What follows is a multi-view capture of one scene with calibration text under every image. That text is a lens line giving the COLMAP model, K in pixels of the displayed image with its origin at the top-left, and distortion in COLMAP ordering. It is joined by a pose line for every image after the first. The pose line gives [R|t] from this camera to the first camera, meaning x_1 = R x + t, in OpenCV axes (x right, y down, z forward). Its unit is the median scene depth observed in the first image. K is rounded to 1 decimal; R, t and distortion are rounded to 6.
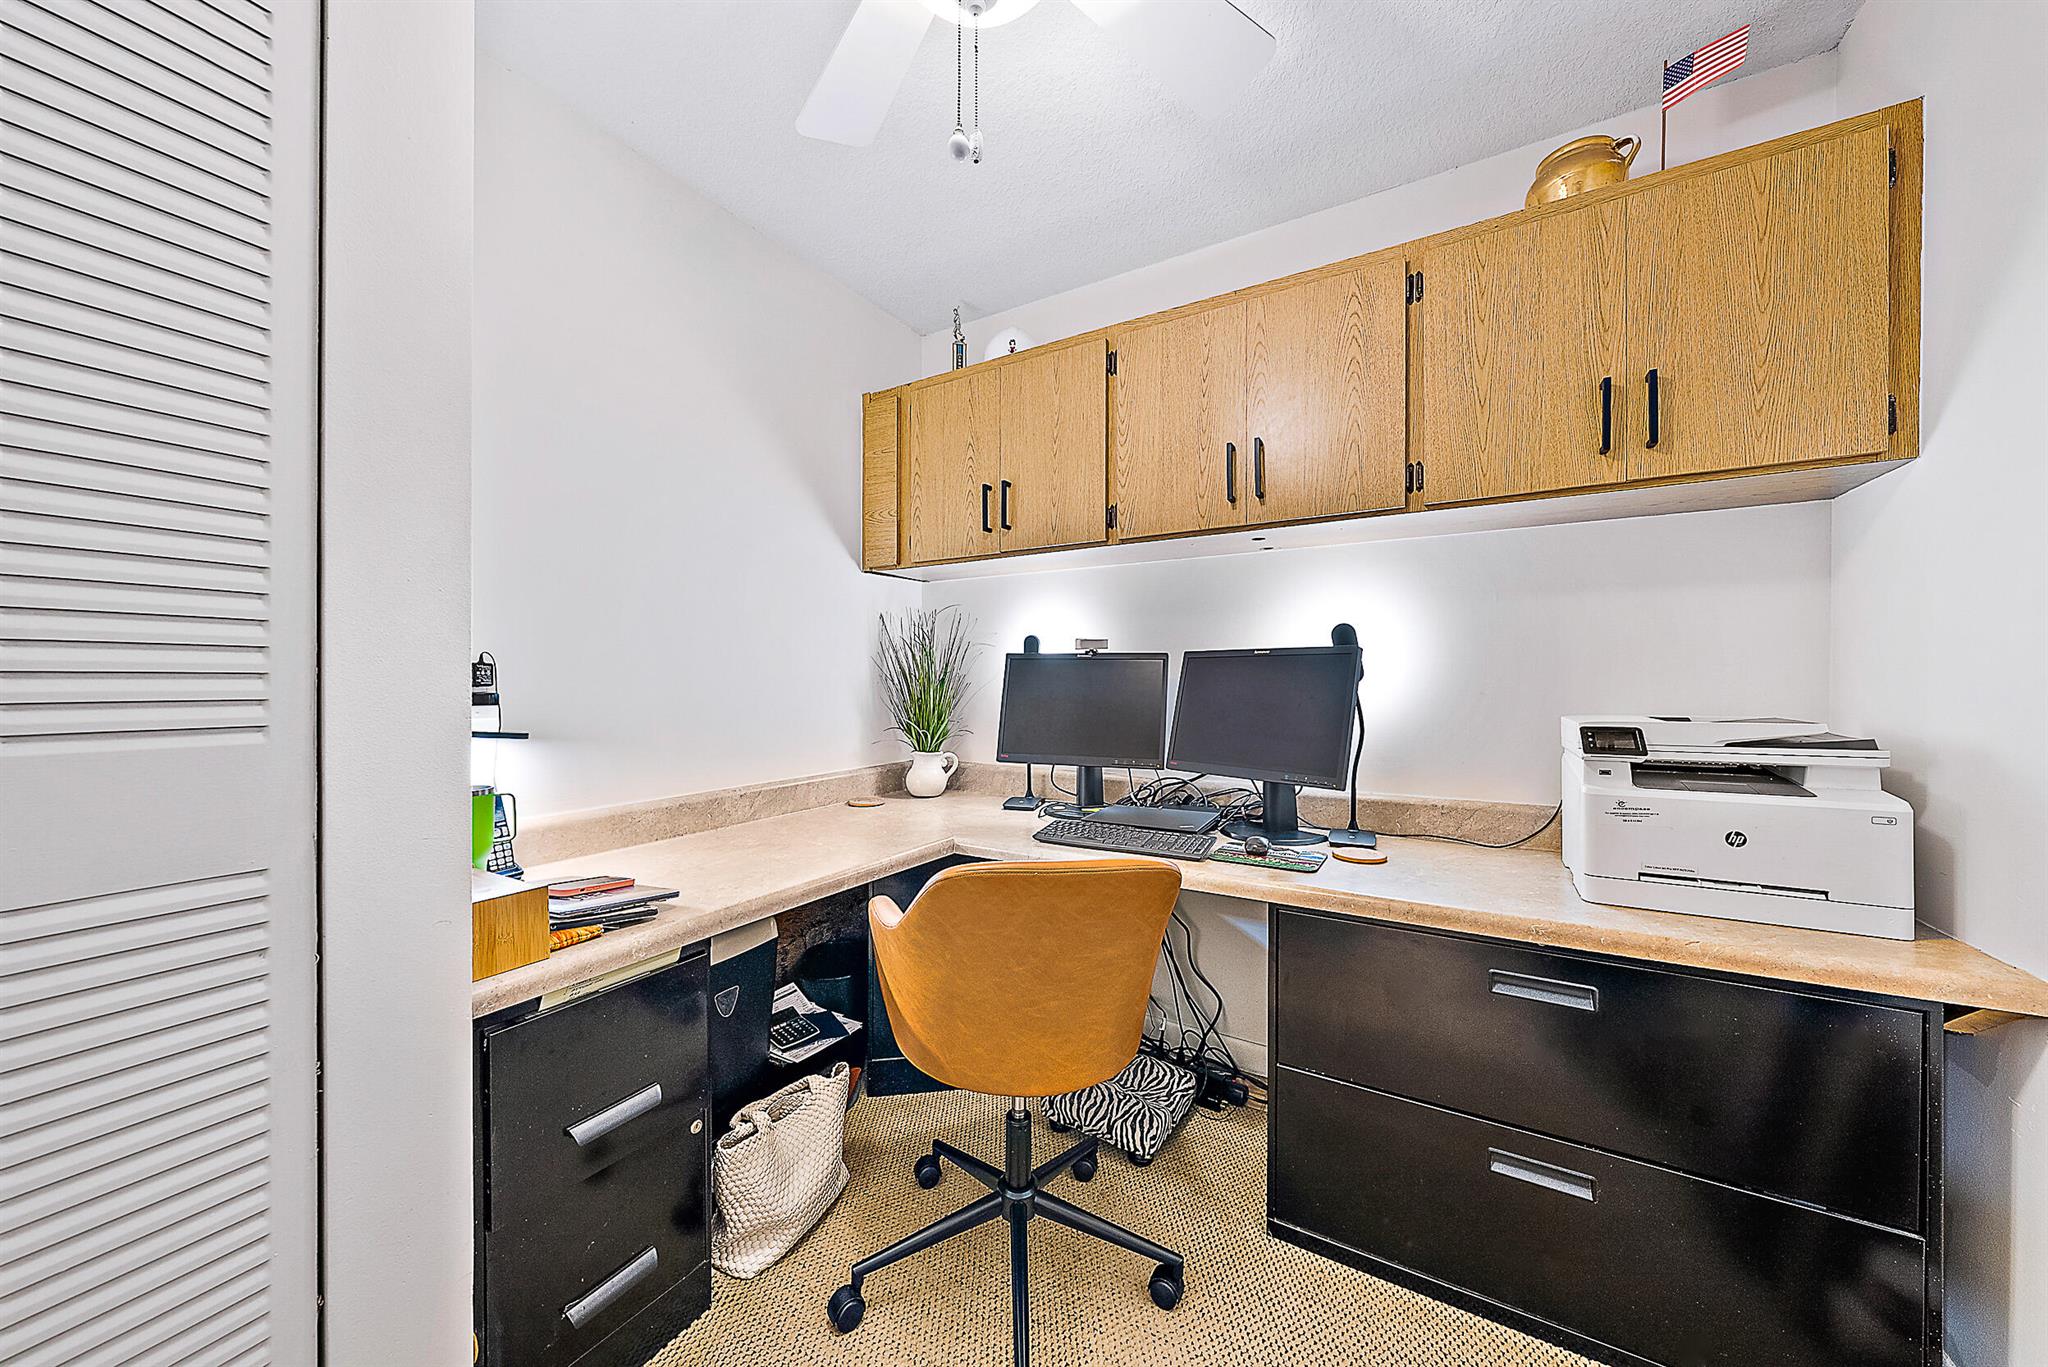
lens RADIAL K [[692.6, 0, 1025.6], [0, 692.6, 685.6], [0, 0, 1]] dist [-0.000076, 0.000120]
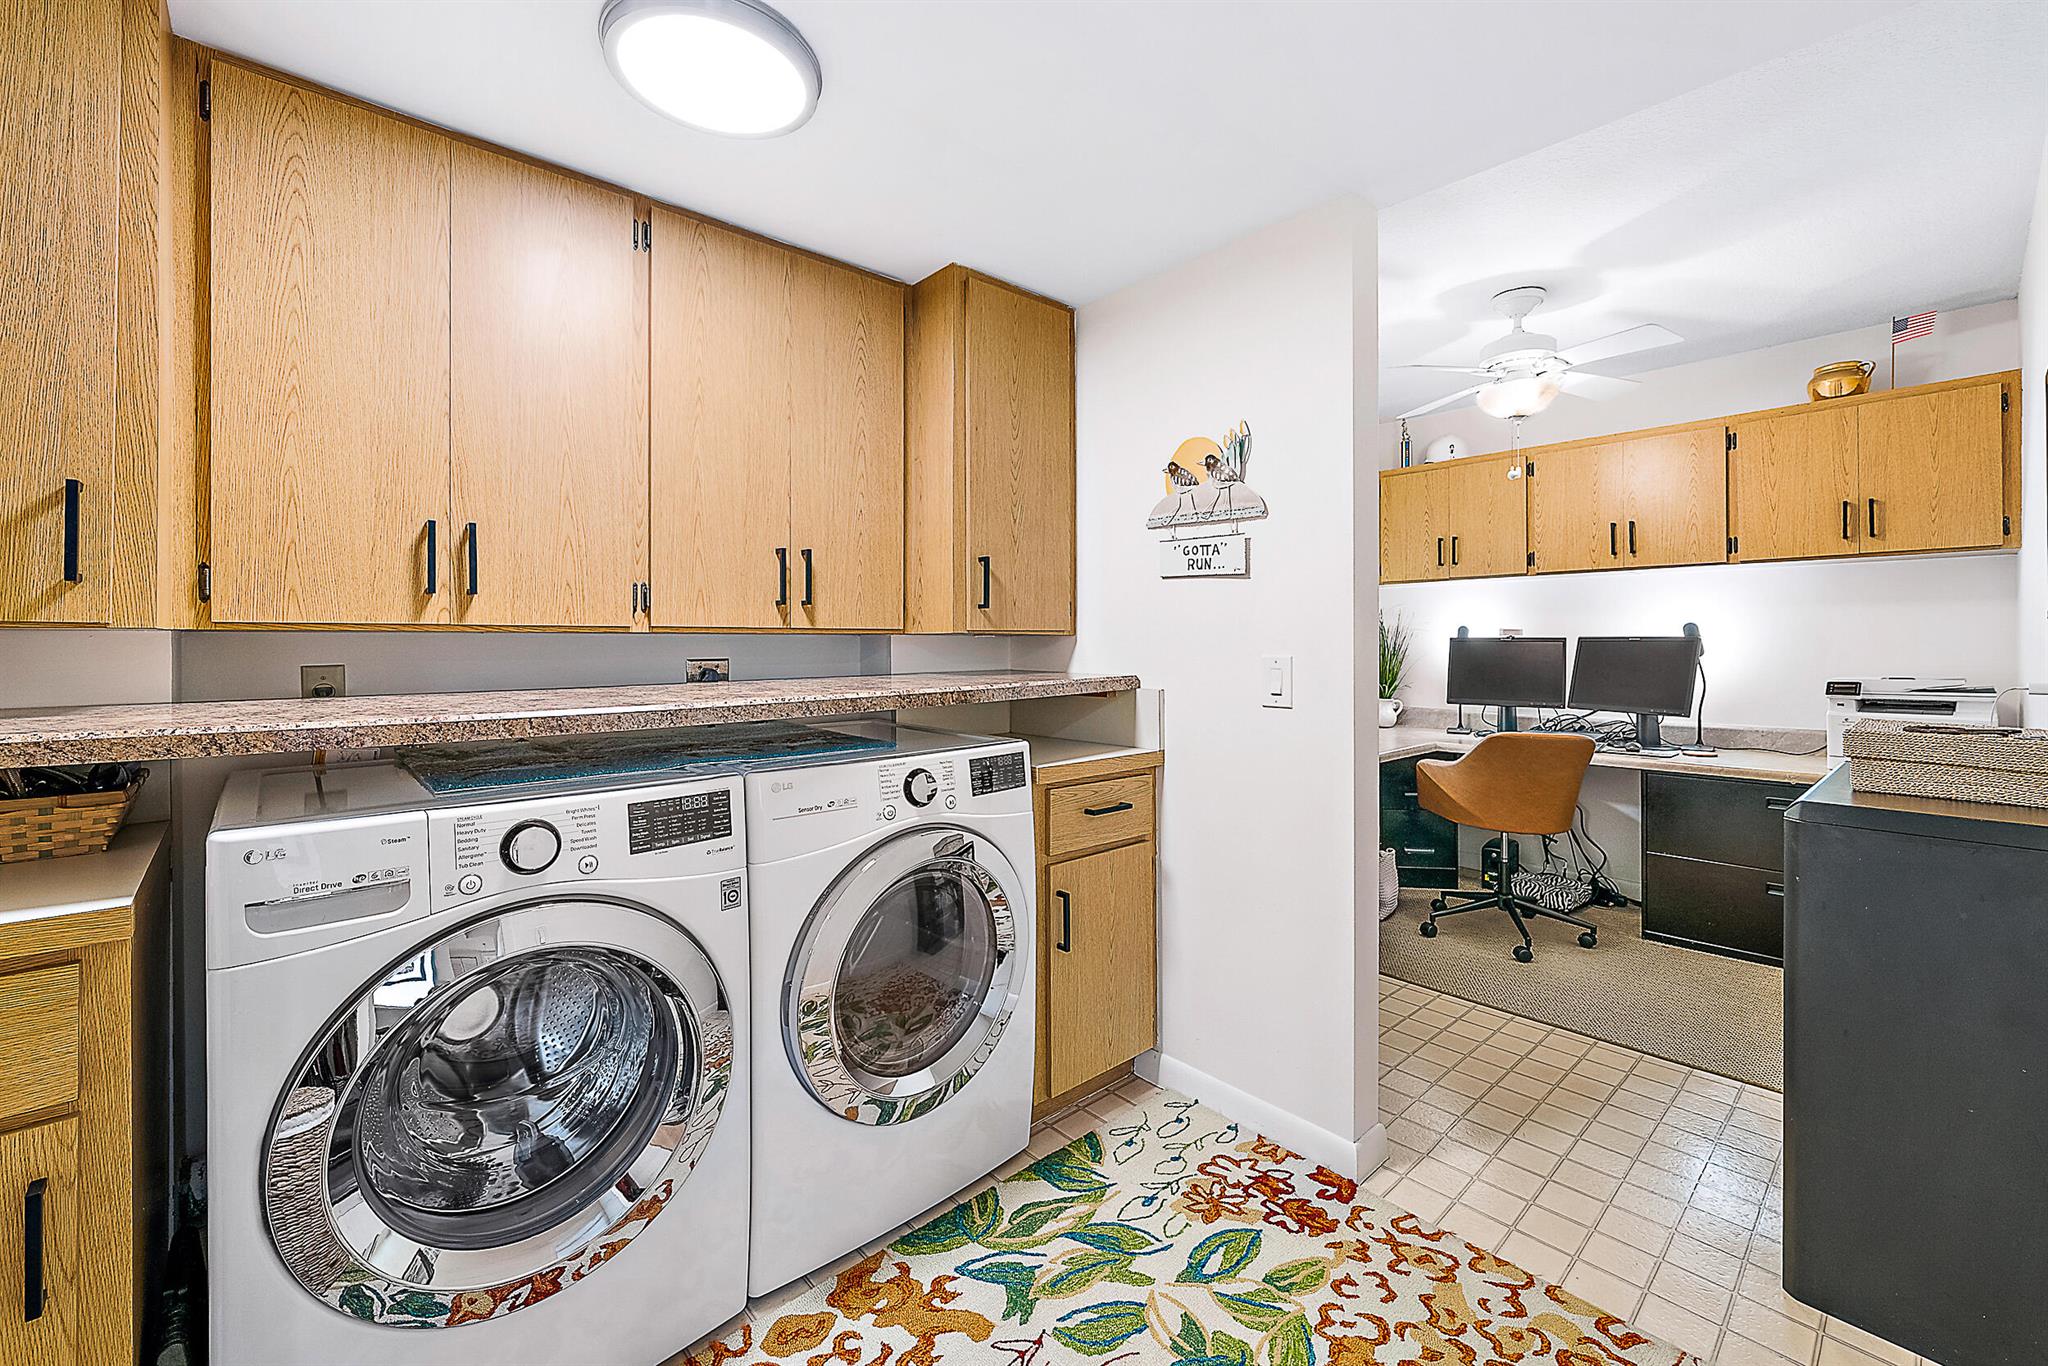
lens RADIAL K [[816.9, 0, 1028.1], [0, 816.9, 640.2], [0, 0, 1]] dist [0.001505, -0.000242]
pose [[0.955087, -0.004471, -0.296293, -0.509373], [0.001887, 0.999958, -0.009007, -0.031201], [0.296320, 0.008043, 0.955055, -1.423951]]
